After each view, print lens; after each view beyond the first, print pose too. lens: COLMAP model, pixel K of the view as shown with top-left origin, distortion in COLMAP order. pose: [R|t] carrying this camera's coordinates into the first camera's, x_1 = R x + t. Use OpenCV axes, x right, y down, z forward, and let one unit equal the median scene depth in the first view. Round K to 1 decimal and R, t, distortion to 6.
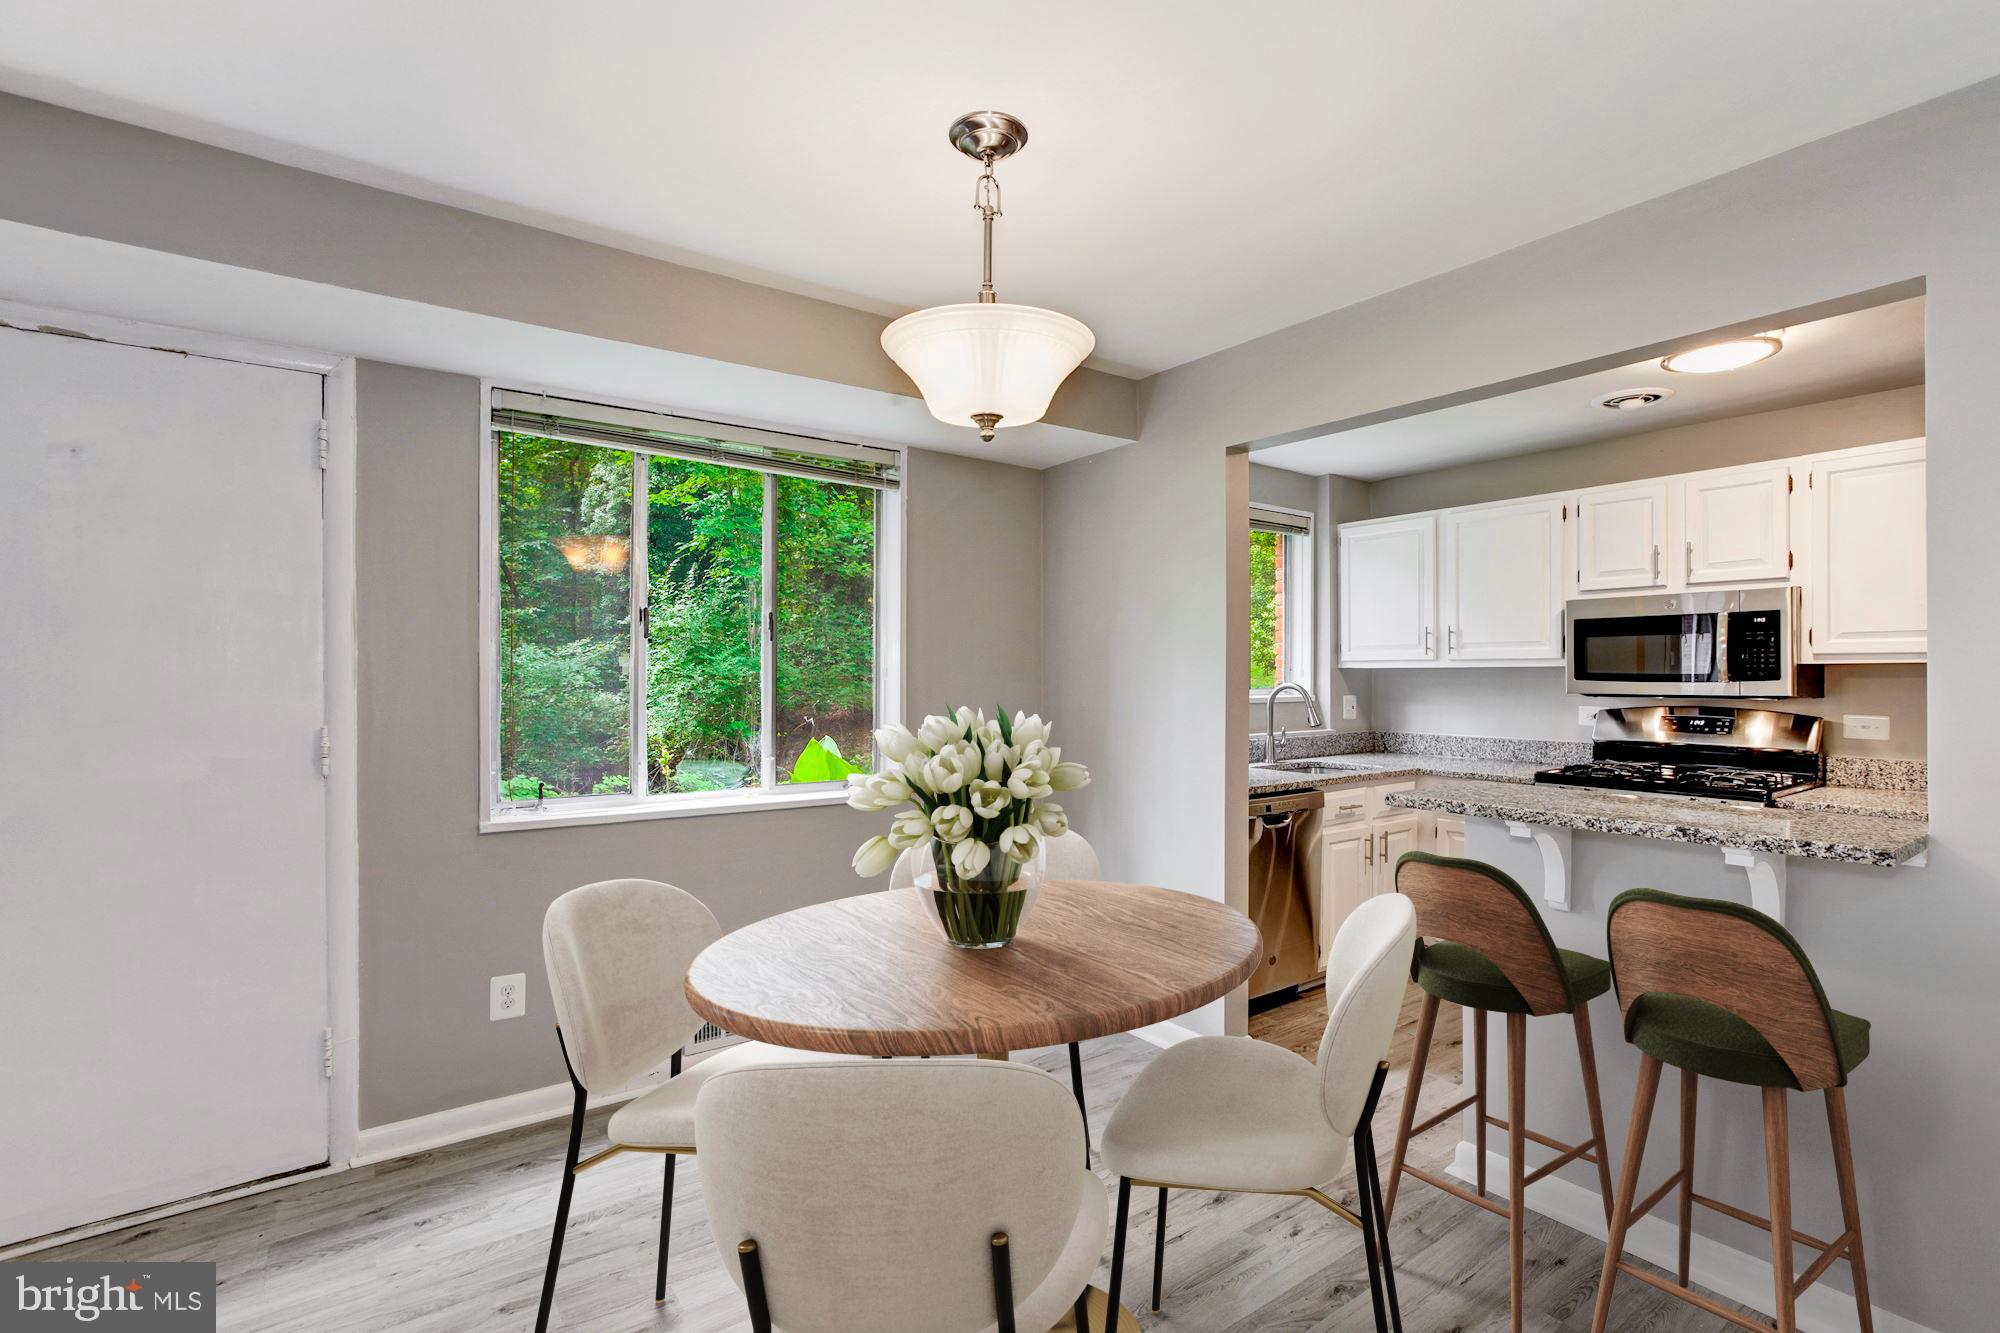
lens RADIAL K [[950.1, 0, 1026.5], [0, 950.1, 677.1], [0, 0, 1]] dist [-0.011348, 0.011608]
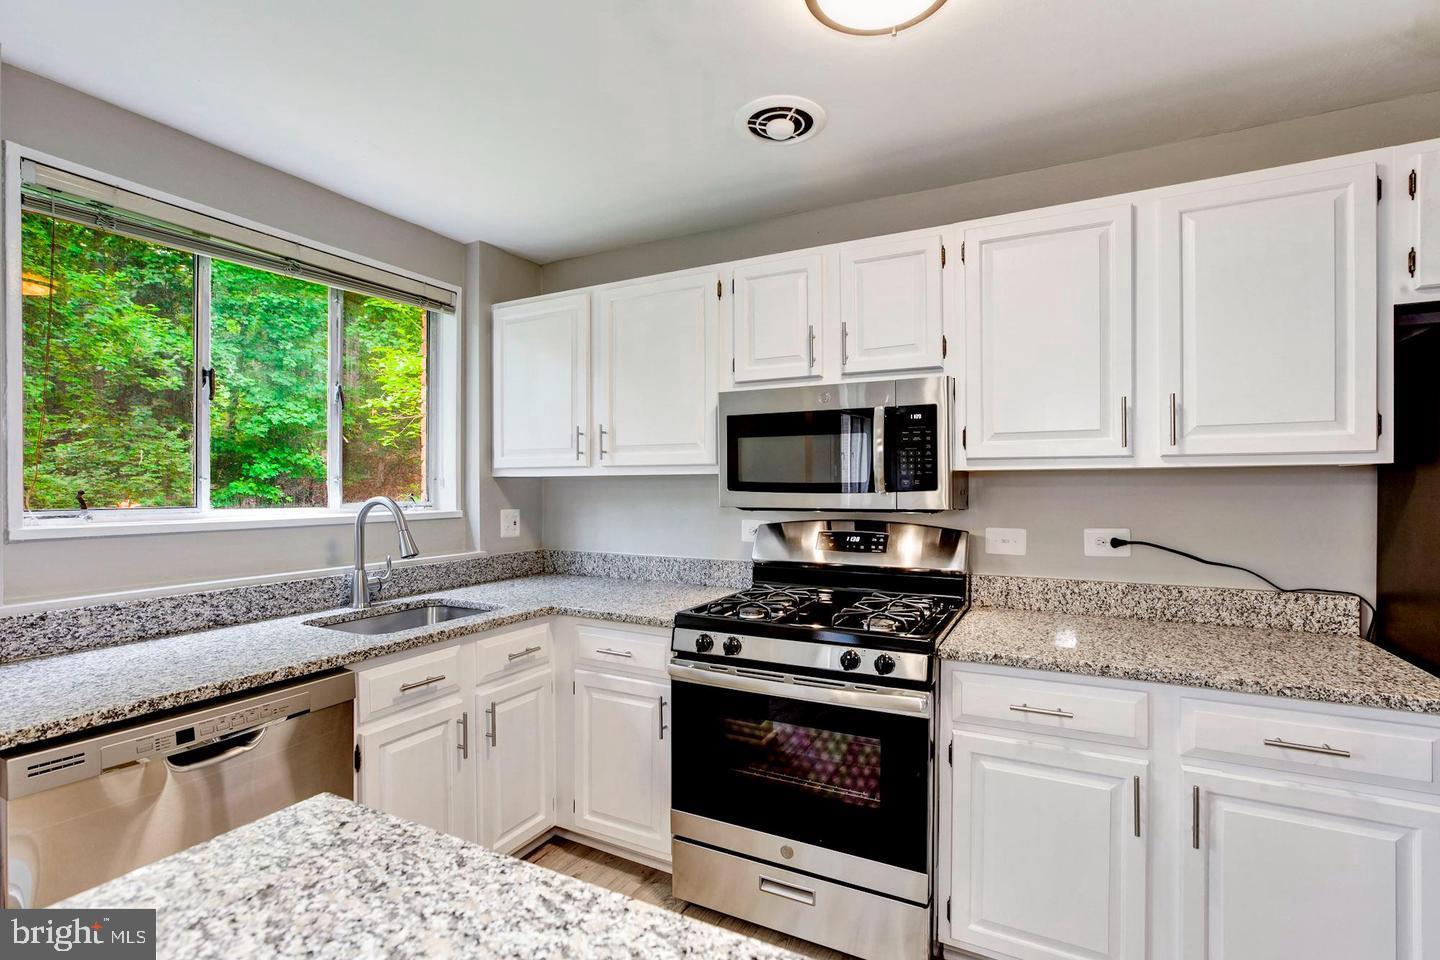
lens RADIAL K [[684.1, 0, 728.8], [0, 684.1, 481.0], [0, 0, 1]] dist [-0.011348, 0.011608]
pose [[0.905876, 0.000279, 0.423542, 0.338396], [0.003105, 0.999969, -0.007300, -0.001087], [-0.423531, 0.007928, 0.905847, 0.479176]]
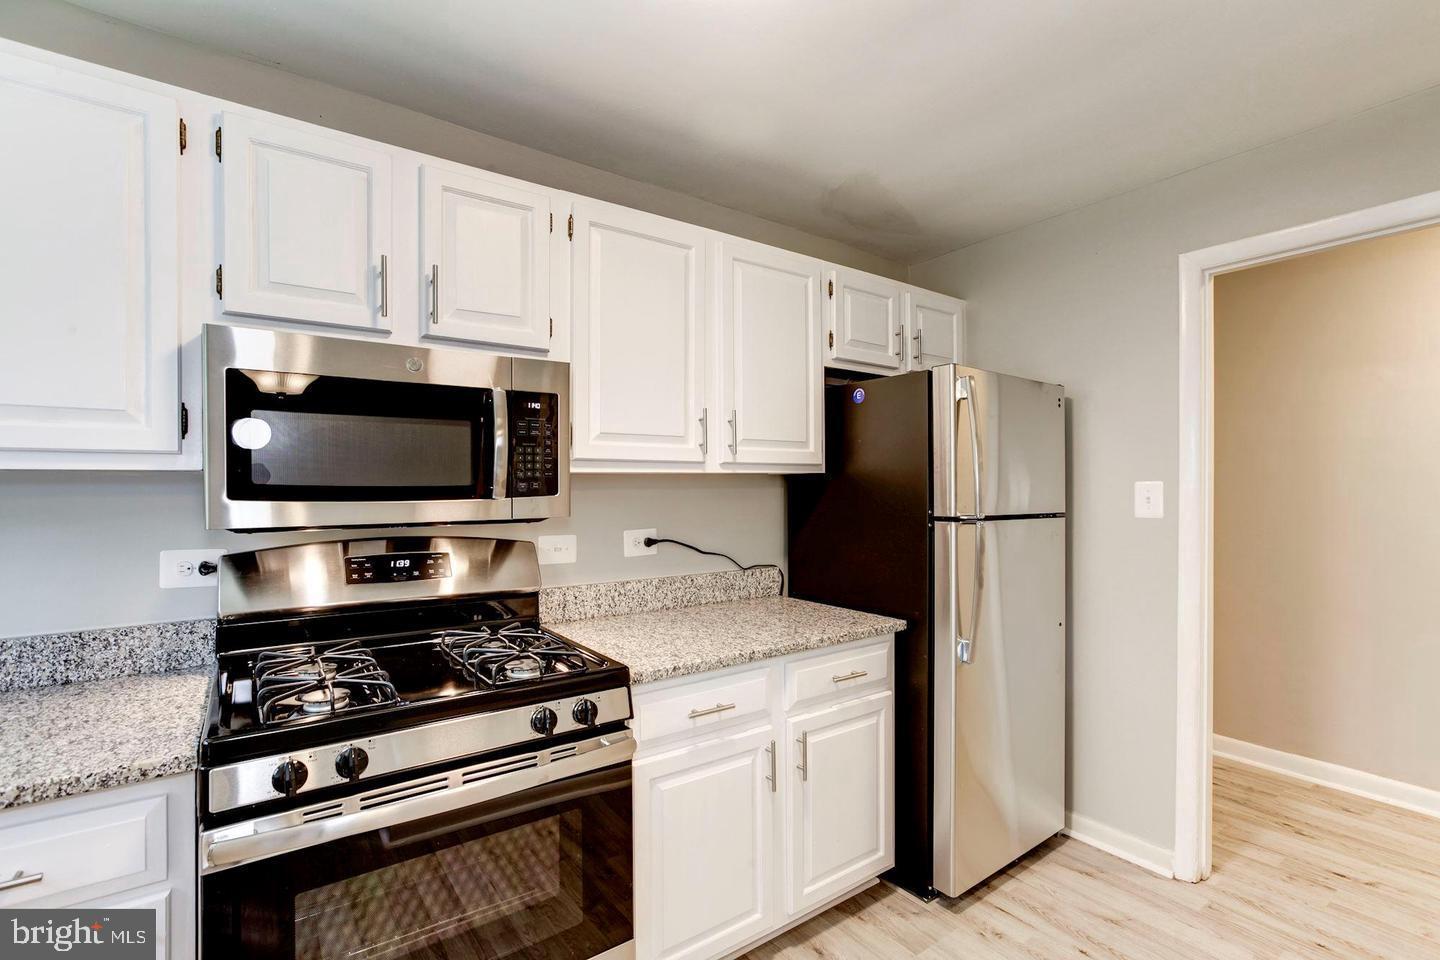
lens RADIAL K [[684.1, 0, 711.7], [0, 684.1, 487.4], [0, 0, 1]] dist [-0.011348, 0.011608]
pose [[0.033565, -0.001915, 0.999435, 0.260787], [0.004917, 0.999986, 0.001750, -0.002759], [-0.999424, 0.004856, 0.033574, 0.769612]]
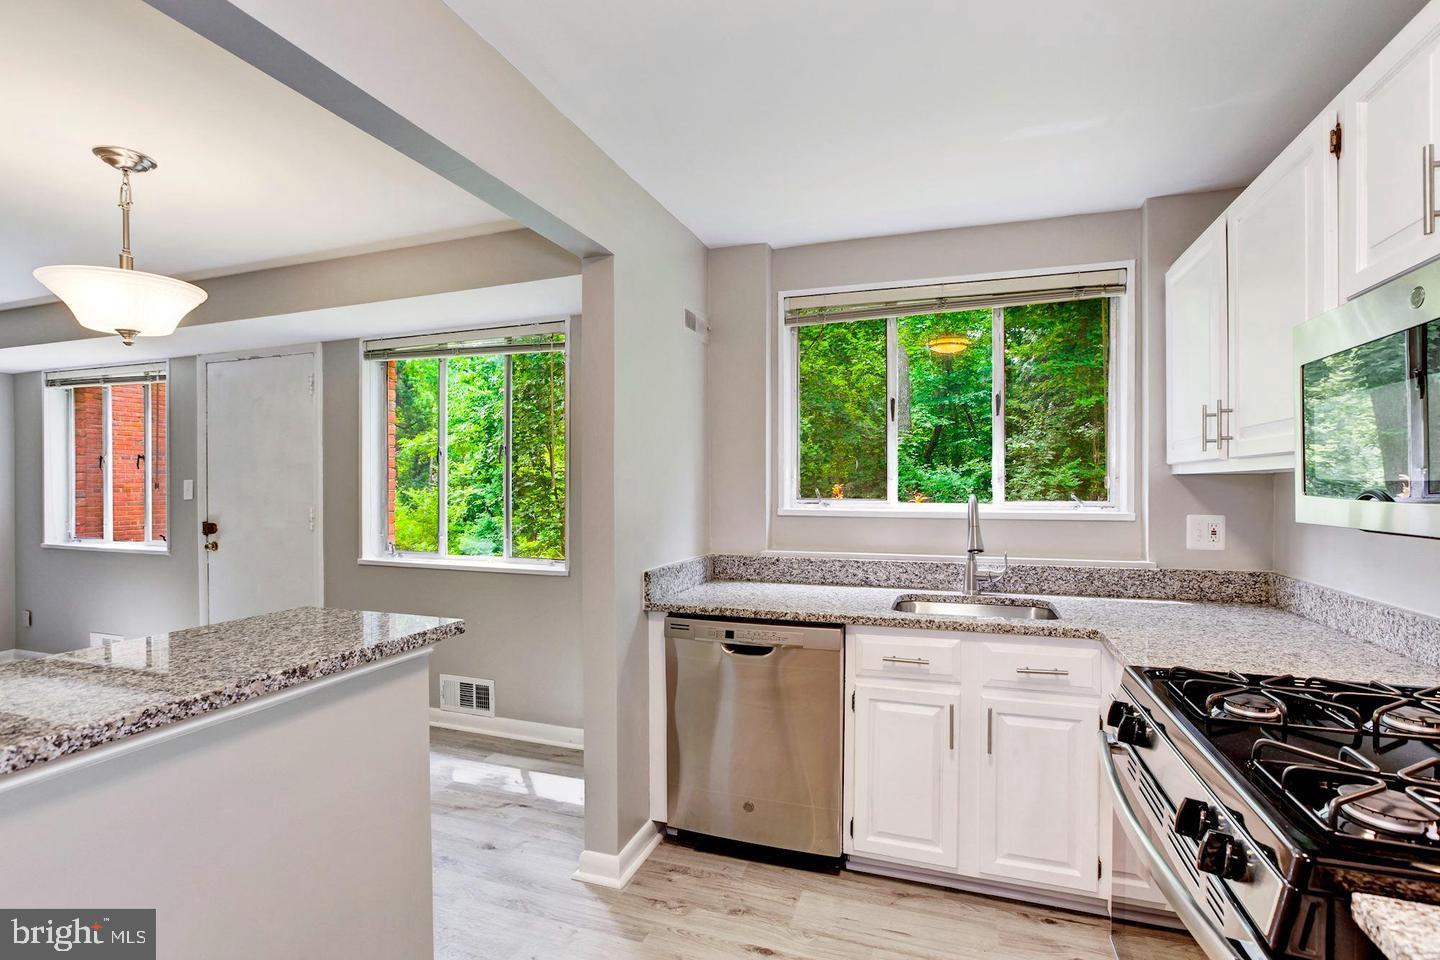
lens RADIAL K [[684.1, 0, 725.0], [0, 684.1, 481.3], [0, 0, 1]] dist [-0.011348, 0.011608]
pose [[0.546447, -0.006200, -0.837471, 0.730146], [-0.000116, 0.999972, -0.007479, -0.000591], [0.837494, 0.004184, 0.546431, 0.593465]]
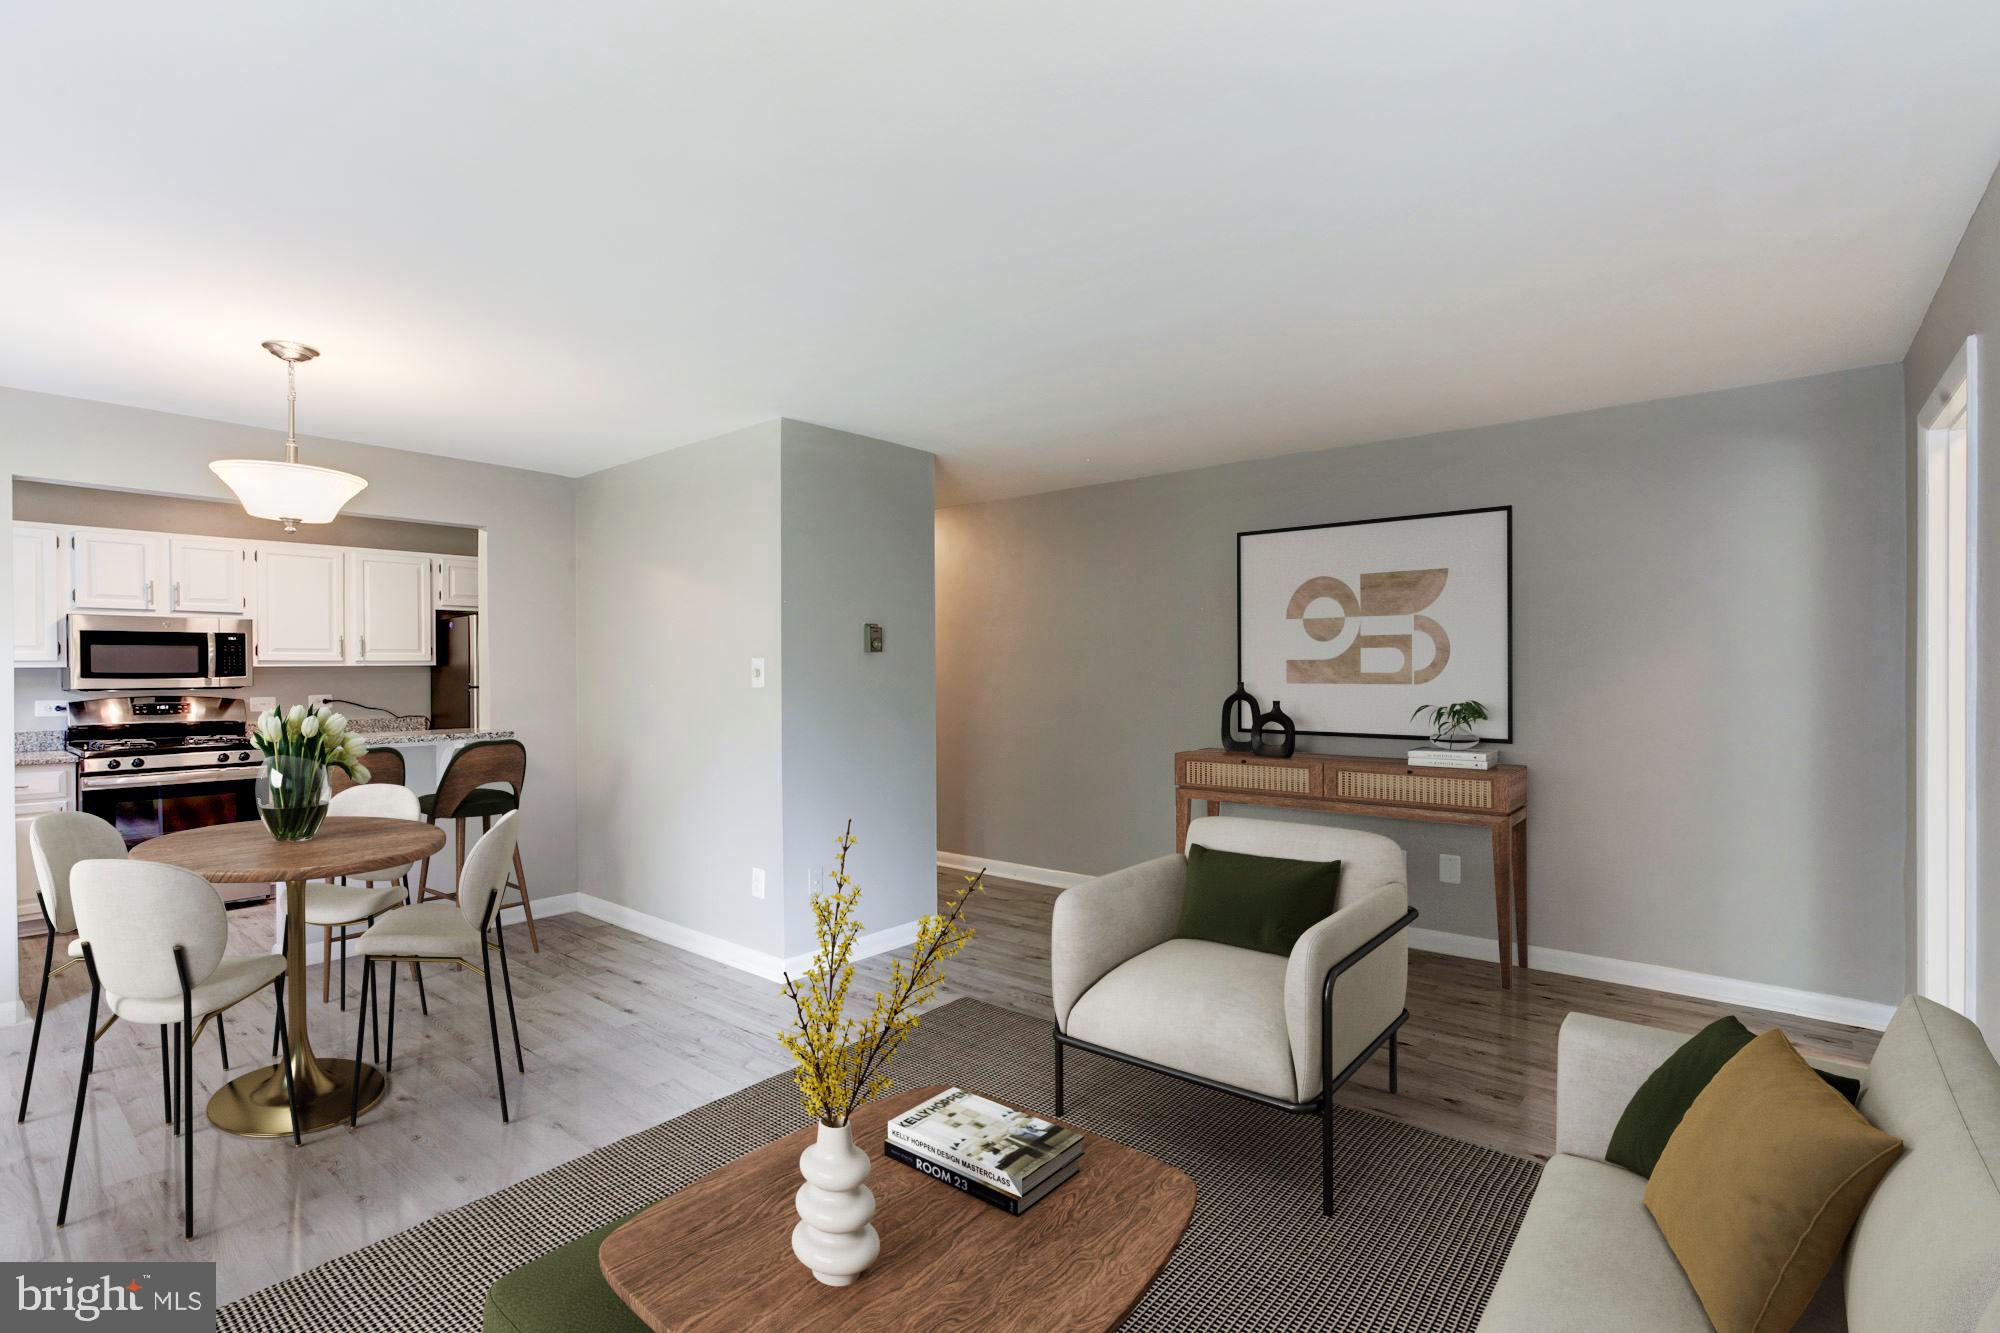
lens RADIAL K [[950.1, 0, 1027.3], [0, 950.1, 676.9], [0, 0, 1]] dist [-0.011348, 0.011608]
pose [[-0.240512, -0.011381, 0.970579, -0.978116], [0.004854, 0.999905, 0.012928, -0.009437], [-0.970634, 0.007820, -0.240434, 0.079093]]
